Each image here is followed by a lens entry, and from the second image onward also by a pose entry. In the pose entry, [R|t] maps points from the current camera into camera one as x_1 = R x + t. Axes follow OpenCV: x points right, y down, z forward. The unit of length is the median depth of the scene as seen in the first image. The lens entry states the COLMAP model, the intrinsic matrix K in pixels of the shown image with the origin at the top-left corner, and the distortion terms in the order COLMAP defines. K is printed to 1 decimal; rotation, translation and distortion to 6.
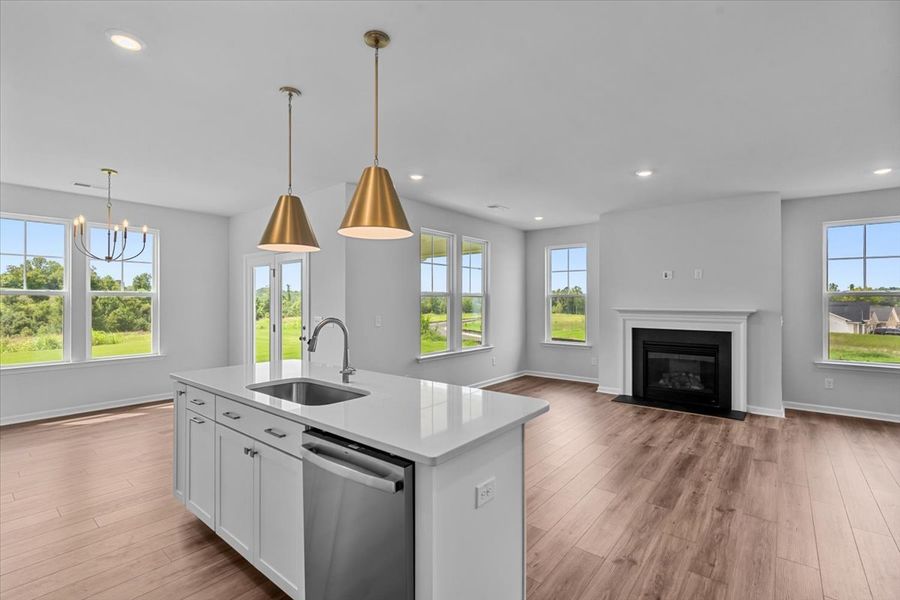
lens RADIAL K [[411.9, 0, 448.5], [0, 411.9, 297.7], [0, 0, 1]] dist [0.000338, 0.000217]
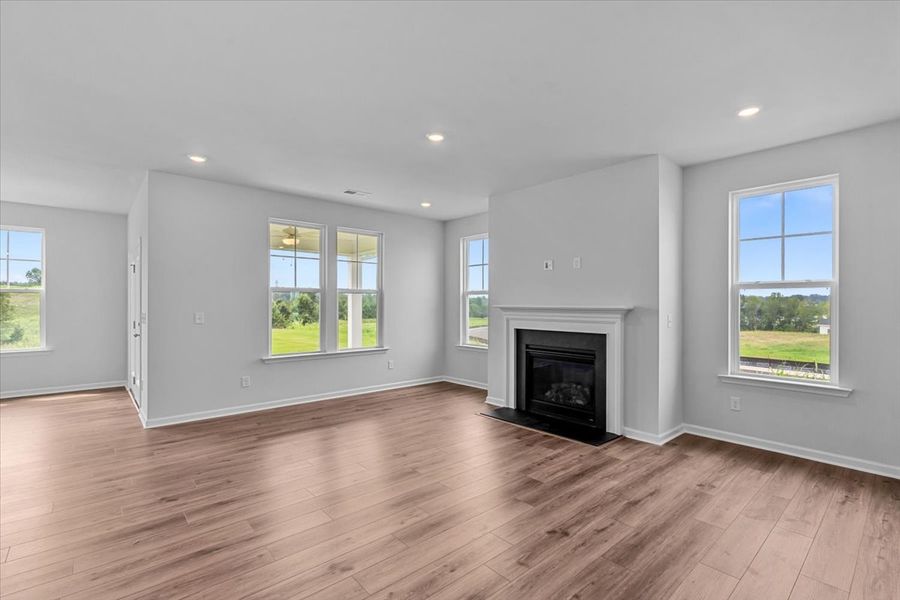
lens RADIAL K [[414.4, 0, 450.0], [0, 414.4, 300.0], [0, 0, 1]] dist [0.001595, 0.000289]
pose [[0.986301, -0.001023, -0.164950, 0.501681], [0.000433, 0.999993, -0.003615, 0.018993], [0.164952, 0.003494, 0.986295, 0.150969]]
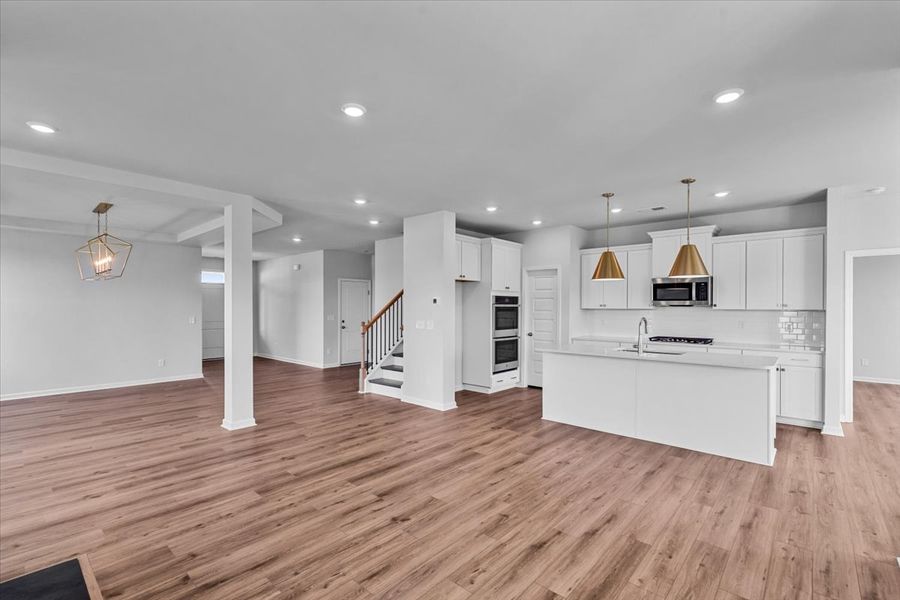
lens RADIAL K [[406.2, 0, 454.5], [0, 406.2, 302.3], [0, 0, 1]] dist [0.003318, 0.000841]
pose [[-0.999242, -0.001269, 0.038920, 0.230546], [-0.002050, 0.999798, -0.020017, 0.008629], [-0.038887, -0.020082, -0.999042, 1.285720]]
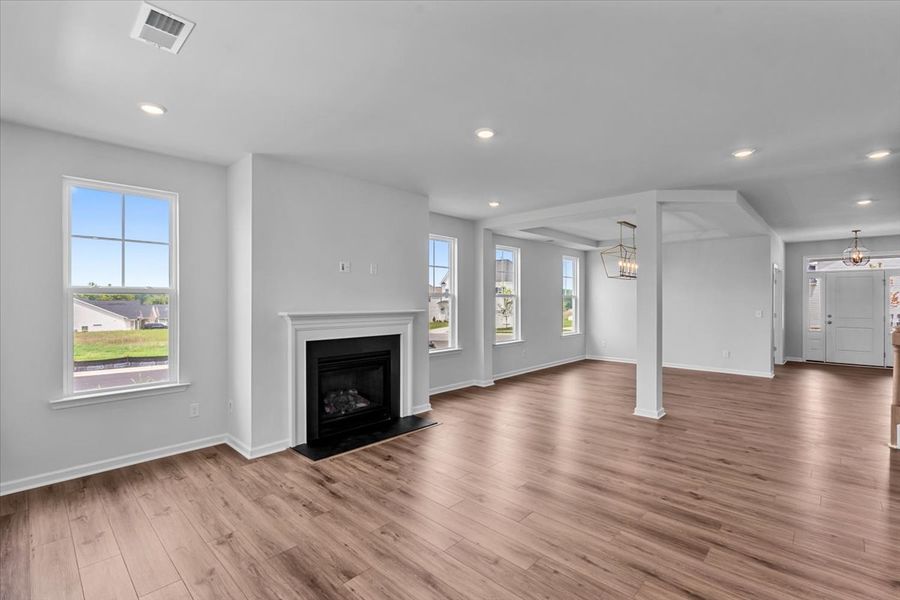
lens RADIAL K [[406.2, 0, 454.5], [0, 406.2, 302.3], [0, 0, 1]] dist [0.003318, 0.000841]
pose [[0.067814, -0.006933, 0.997674, -0.216541], [-0.007655, 0.999943, 0.007469, 0.003080], [-0.997669, -0.008144, 0.067758, 0.789855]]
